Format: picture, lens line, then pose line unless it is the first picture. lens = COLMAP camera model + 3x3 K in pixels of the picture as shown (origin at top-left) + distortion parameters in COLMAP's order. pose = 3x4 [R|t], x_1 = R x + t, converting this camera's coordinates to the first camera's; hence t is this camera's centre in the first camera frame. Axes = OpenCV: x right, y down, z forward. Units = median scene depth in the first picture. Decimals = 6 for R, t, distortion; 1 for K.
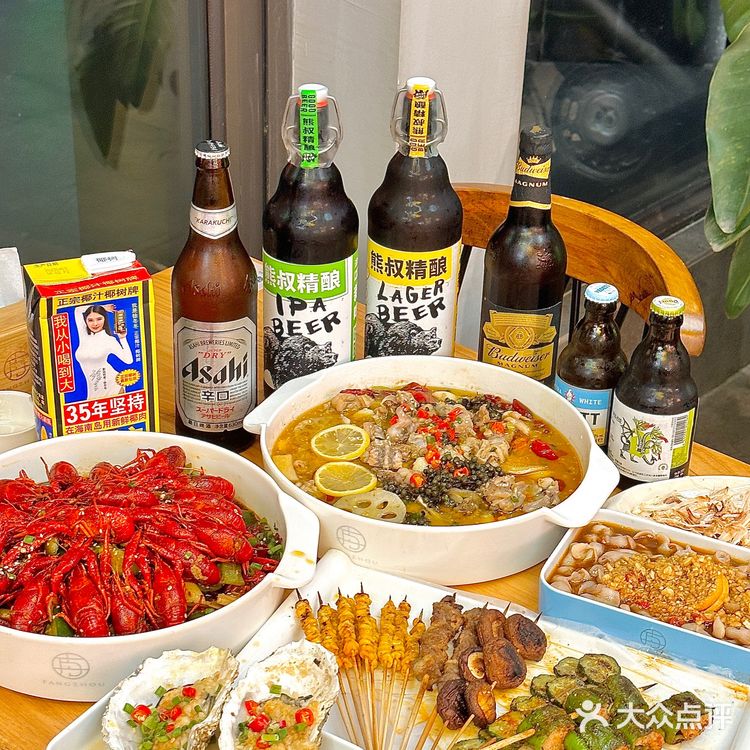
lens RADIAL K [[1282.7, 0, 375.0], [0, 1282.7, 375.0], [0, 0, 1]] dist [0.008161, -0.006339]
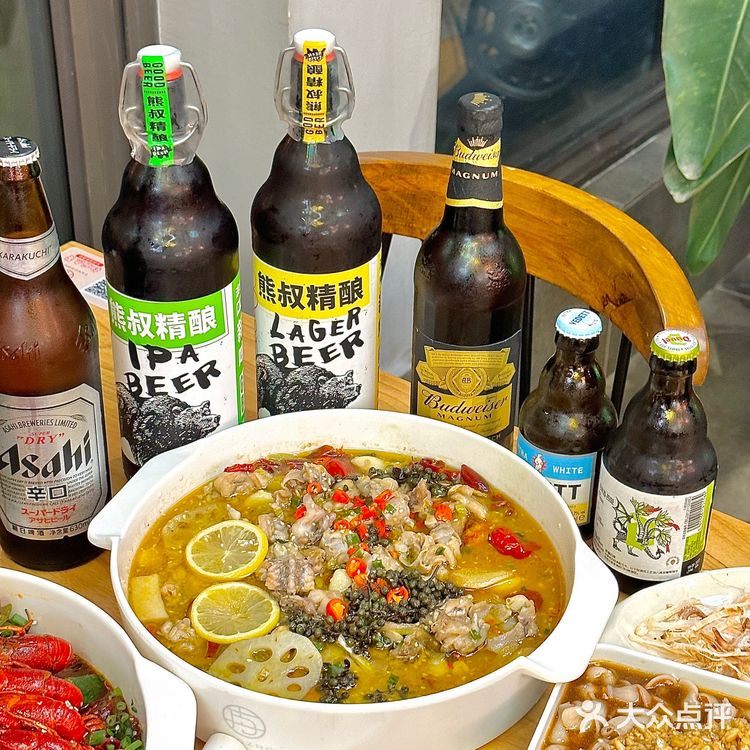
lens RADIAL K [[1346.9, 0, 375.0], [0, 1346.9, 375.0], [0, 0, 1]] dist [0.073215, -0.046072]
pose [[0.996849, -0.050423, 0.061234, 0.013963], [0.047137, 0.997429, 0.053968, -0.080343], [-0.063798, -0.050912, 0.996663, 0.243320]]
